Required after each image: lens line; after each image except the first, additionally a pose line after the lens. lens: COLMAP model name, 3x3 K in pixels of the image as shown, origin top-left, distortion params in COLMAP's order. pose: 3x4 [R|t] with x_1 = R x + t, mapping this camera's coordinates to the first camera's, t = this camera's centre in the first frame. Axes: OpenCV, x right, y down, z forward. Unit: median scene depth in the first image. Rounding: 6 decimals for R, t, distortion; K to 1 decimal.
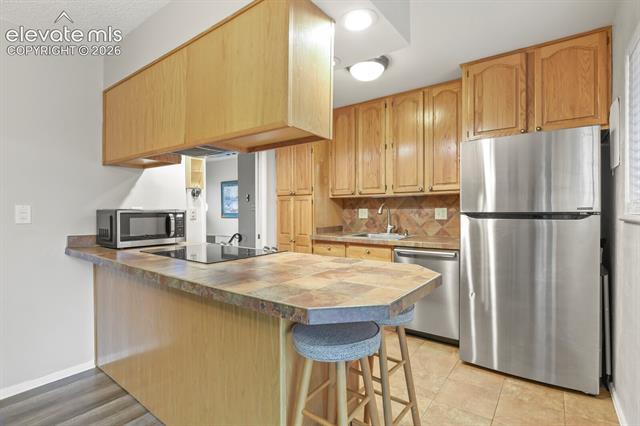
lens RADIAL K [[316.9, 0, 318.7], [0, 316.9, 212.8], [0, 0, 1]] dist [0.003620, -0.003234]
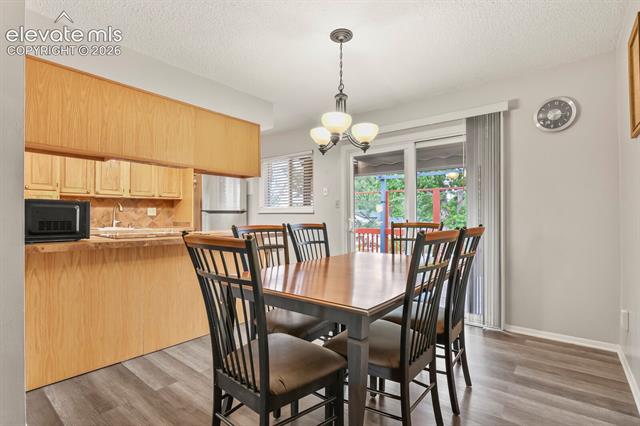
lens RADIAL K [[316.9, 0, 321.0], [0, 316.9, 214.6], [0, 0, 1]] dist [0.003620, -0.003234]
pose [[0.063771, 0.001275, 0.997964, -1.016910], [-0.004052, 0.999991, -0.001019, 0.015364], [-0.997956, -0.003979, 0.063776, 0.116991]]
